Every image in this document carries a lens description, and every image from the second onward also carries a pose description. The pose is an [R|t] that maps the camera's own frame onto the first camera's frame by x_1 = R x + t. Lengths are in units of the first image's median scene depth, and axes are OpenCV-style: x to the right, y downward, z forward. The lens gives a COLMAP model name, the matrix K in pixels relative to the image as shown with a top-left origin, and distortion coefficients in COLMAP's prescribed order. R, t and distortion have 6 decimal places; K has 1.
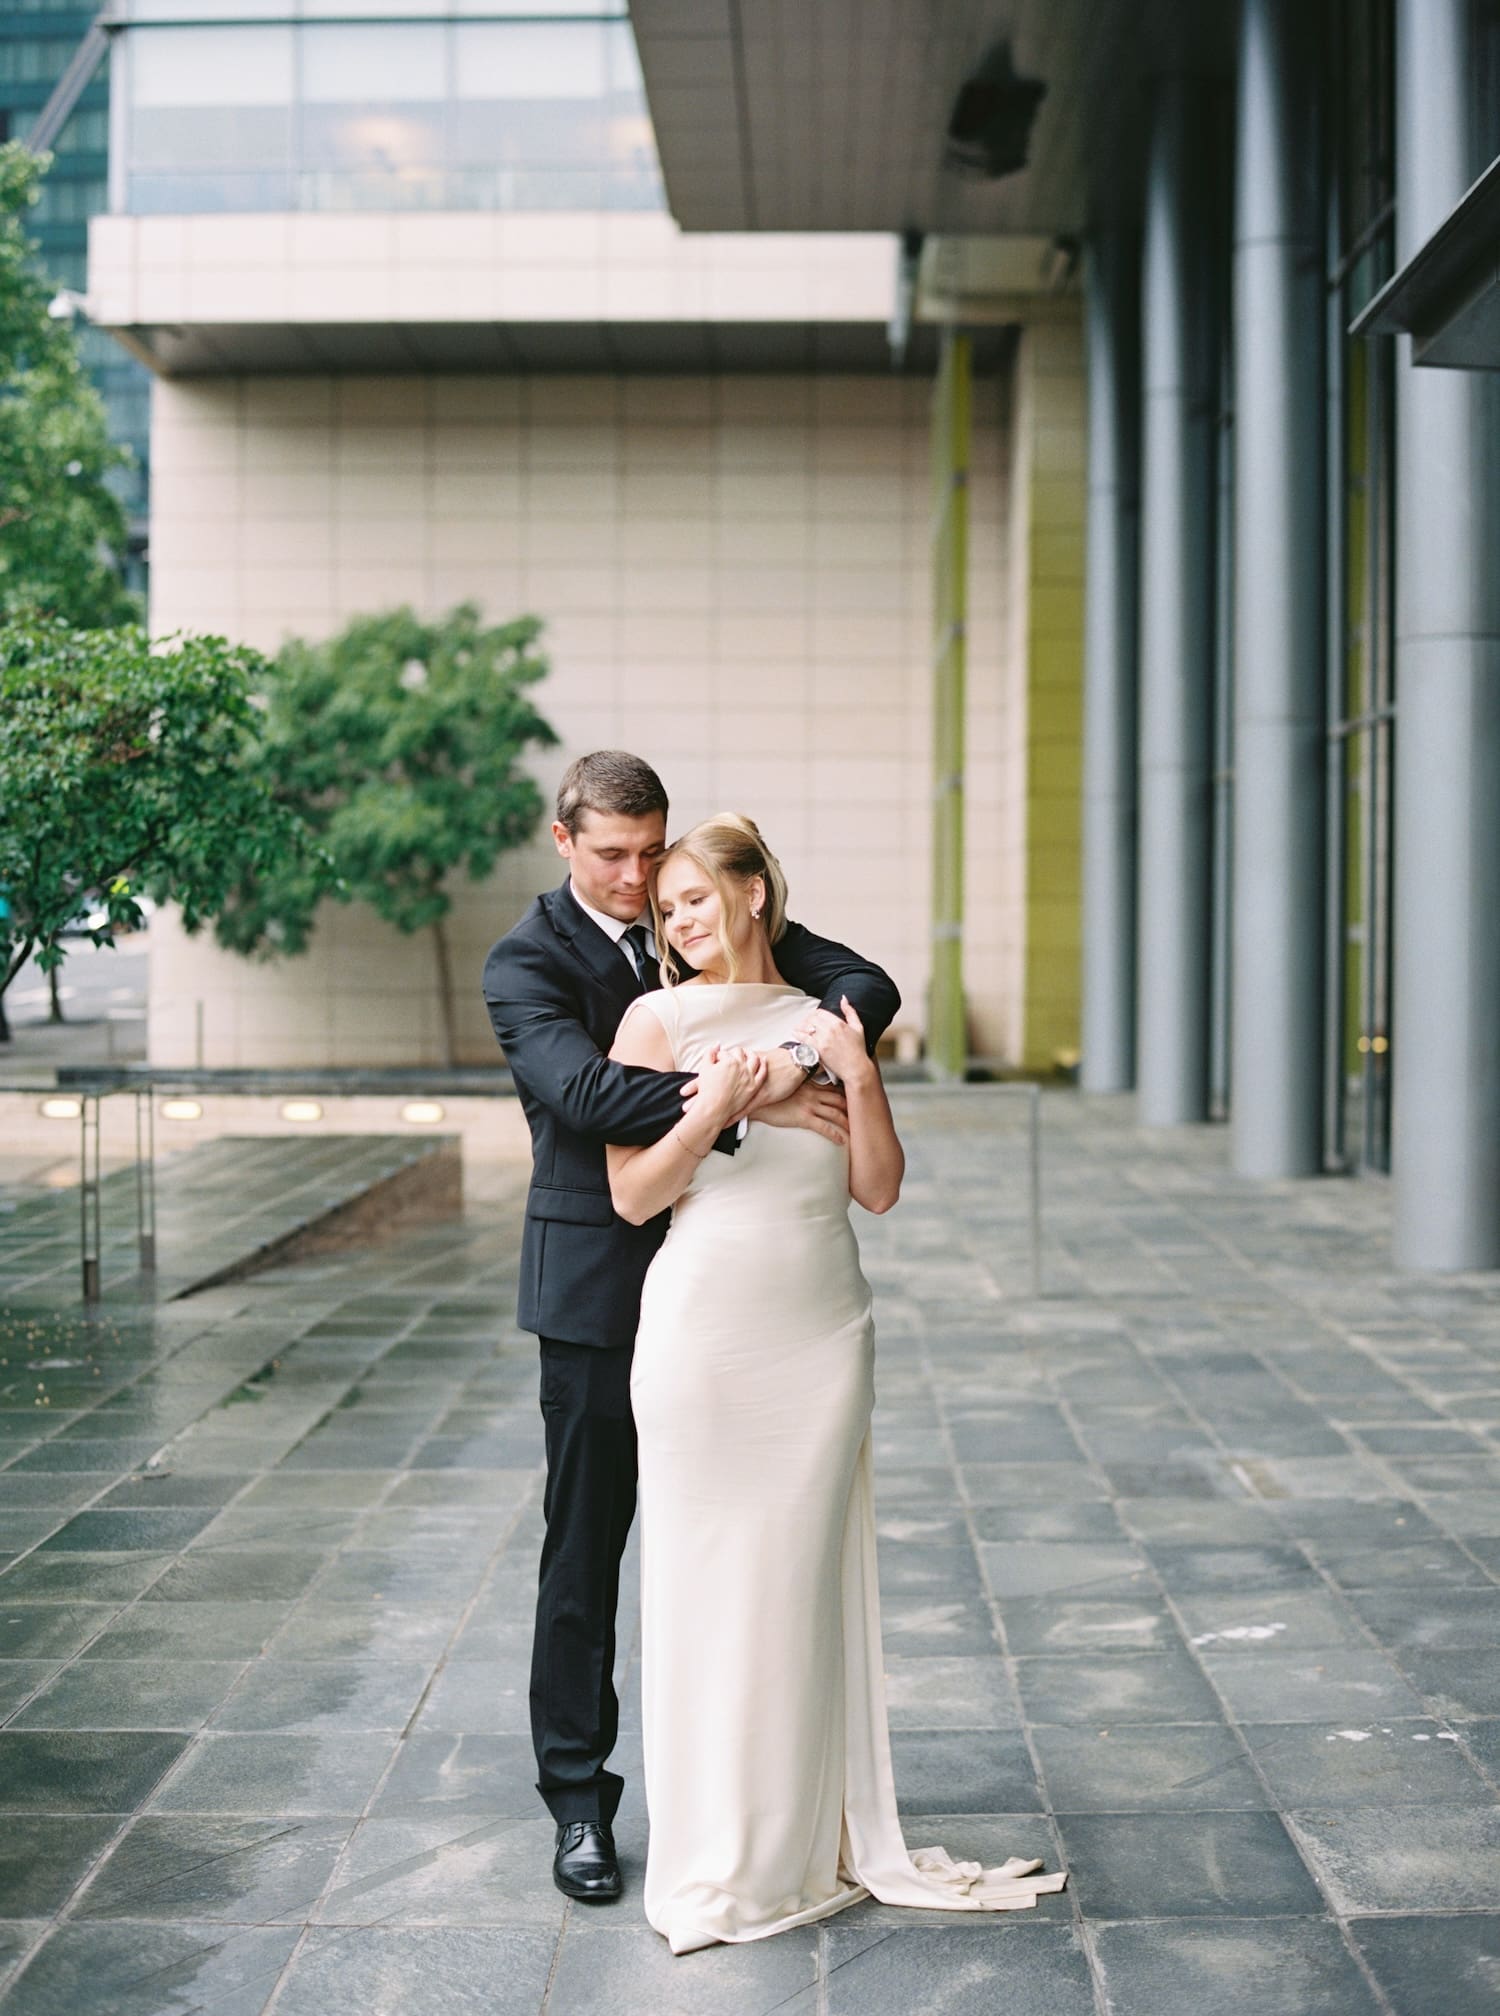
lens RADIAL K [[3023.2, 0, 750.0], [0, 3023.2, 1008.0], [0, 0, 1]] dist [-0.129062, -0.026402]
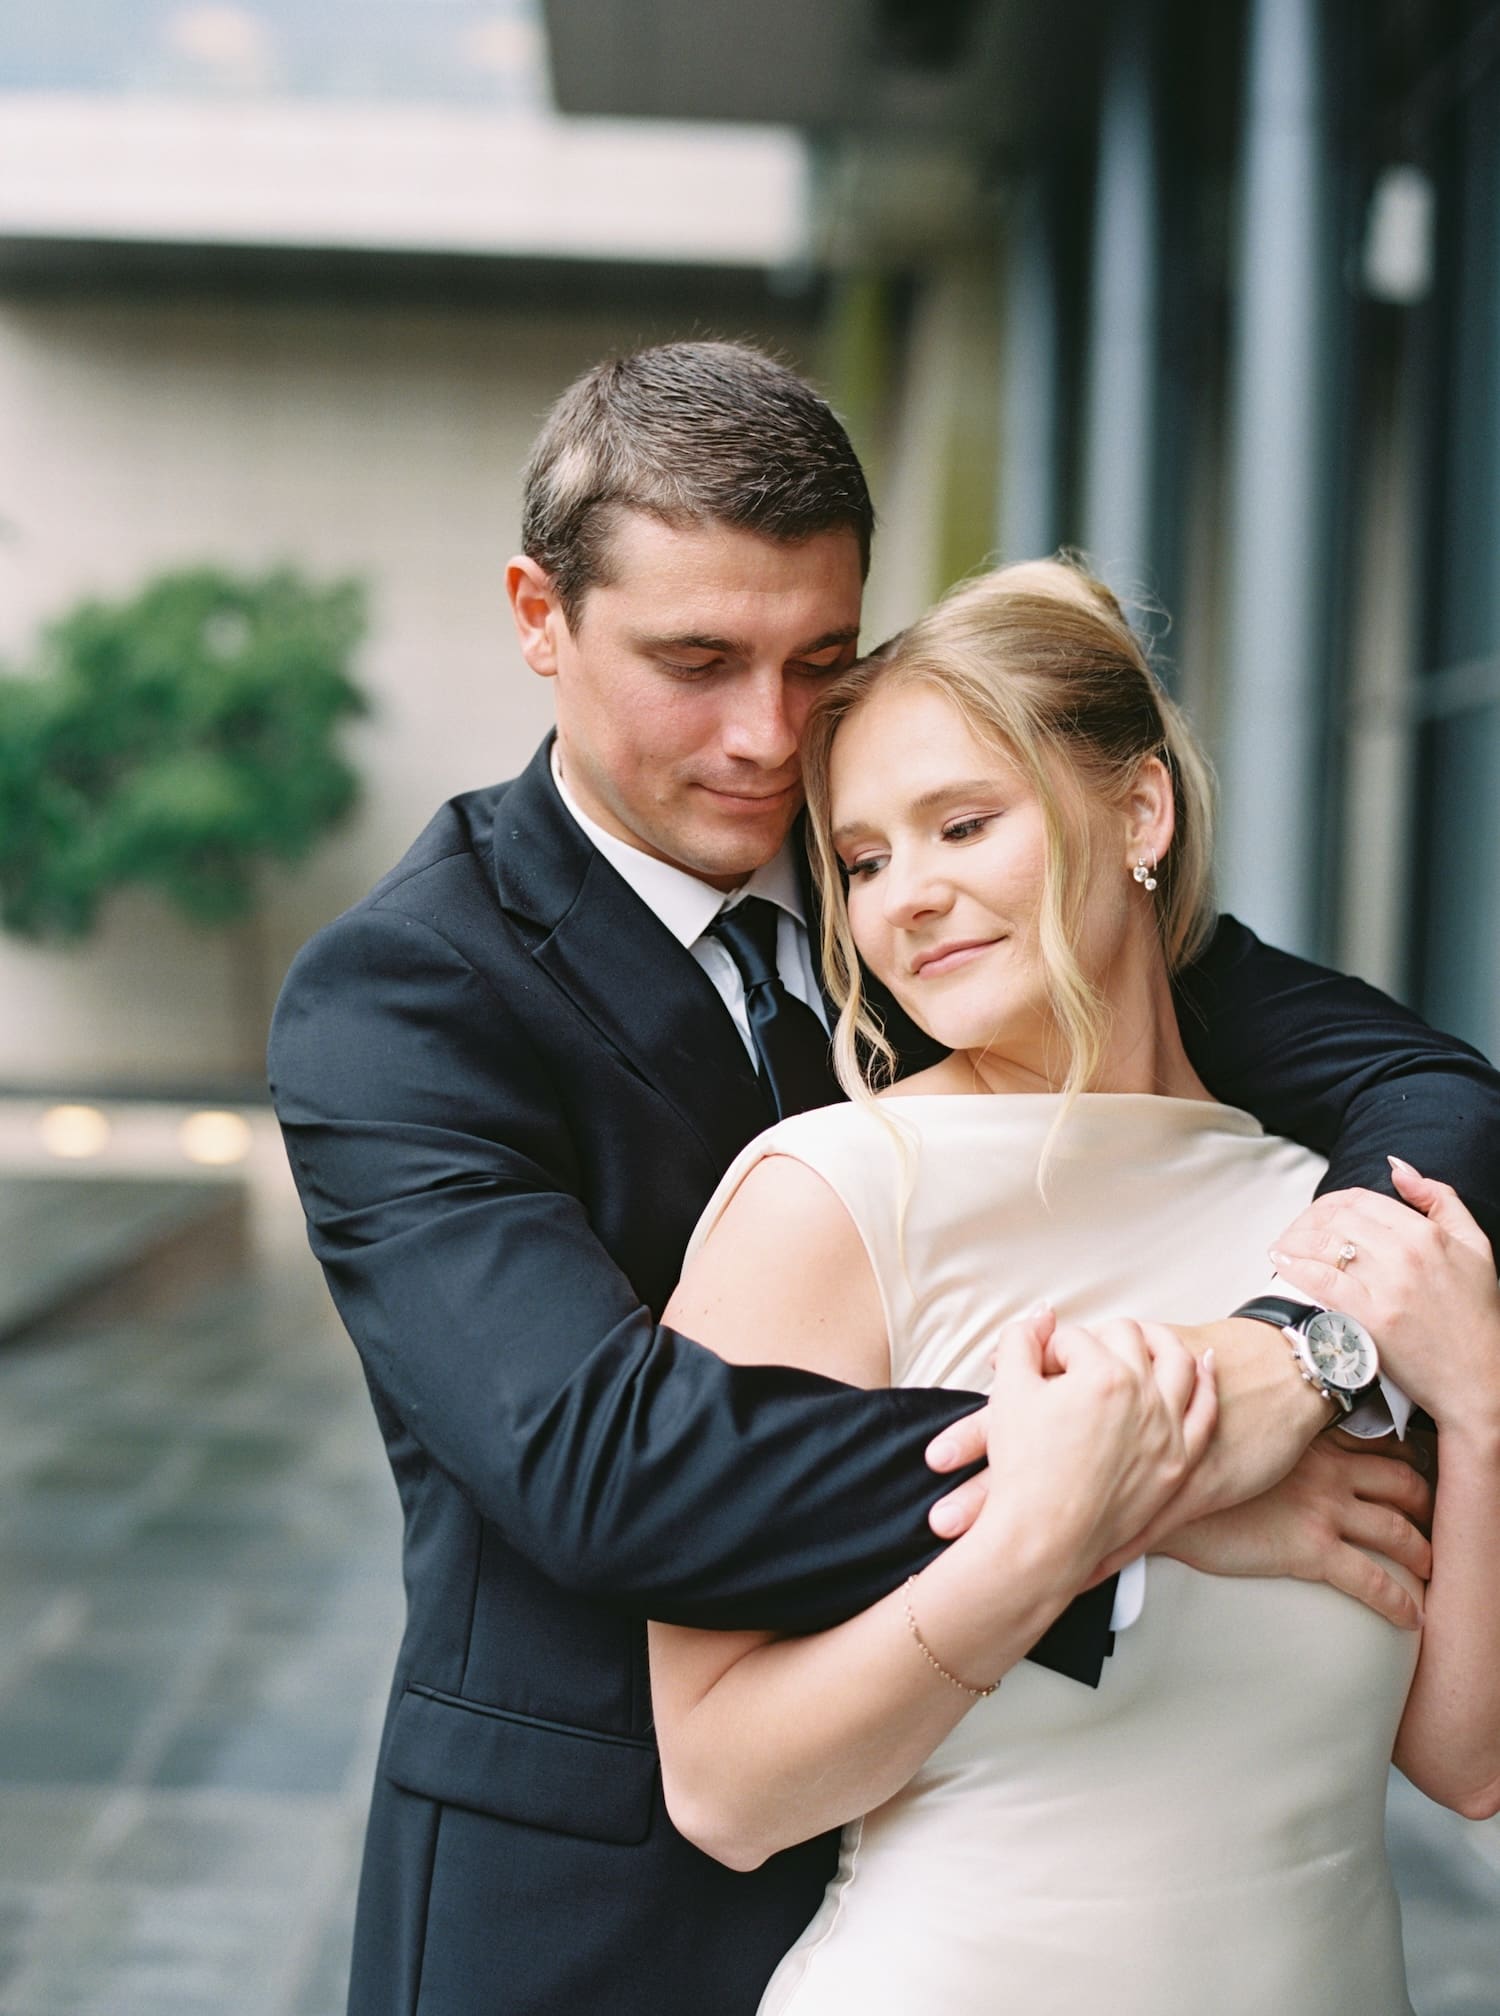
lens RADIAL K [[3023.2, 0, 750.0], [0, 3023.2, 1008.0], [0, 0, 1]] dist [-0.129062, -0.026402]
pose [[0.997373, 0.035824, 0.062951, -0.058207], [-0.035587, 0.999355, -0.004878, -0.014213], [-0.063085, 0.002625, 0.998005, 0.690409]]
